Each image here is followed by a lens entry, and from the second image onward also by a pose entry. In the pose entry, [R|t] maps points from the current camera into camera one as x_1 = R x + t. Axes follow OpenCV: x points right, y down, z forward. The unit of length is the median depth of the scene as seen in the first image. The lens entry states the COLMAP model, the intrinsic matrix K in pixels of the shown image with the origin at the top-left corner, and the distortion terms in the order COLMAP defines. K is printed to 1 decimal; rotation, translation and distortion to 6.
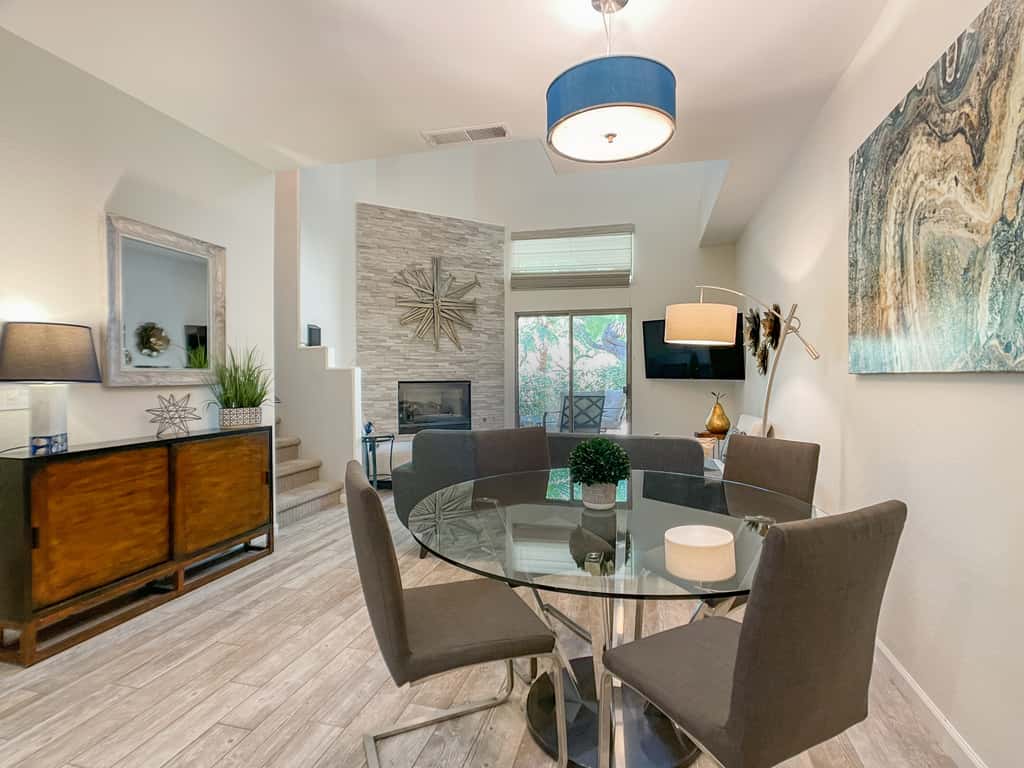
lens RADIAL K [[508.1, 0, 519.2], [0, 508.1, 381.4], [0, 0, 1]] dist [-0.013684, 0.000289]
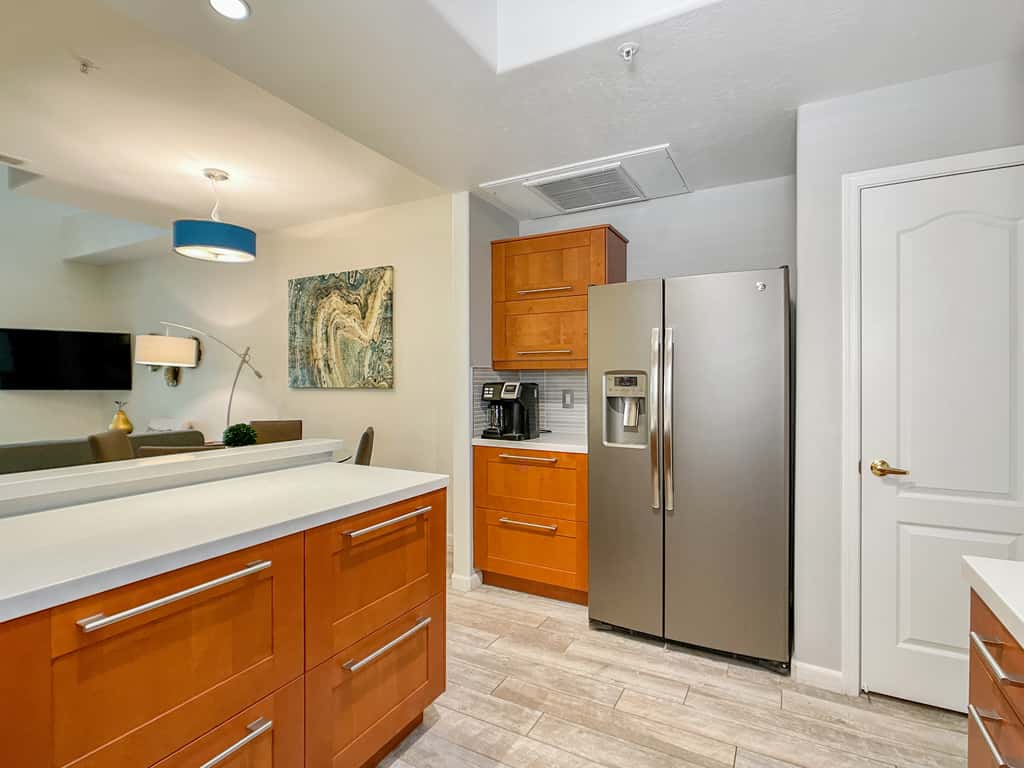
lens RADIAL K [[508.1, 0, 515.2], [0, 508.1, 382.4], [0, 0, 1]] dist [-0.013684, 0.000289]
pose [[0.262838, -0.007306, 0.964812, -1.440074], [0.014387, 0.999890, 0.003653, -0.039468], [-0.964733, 0.012921, 0.262914, -0.542395]]
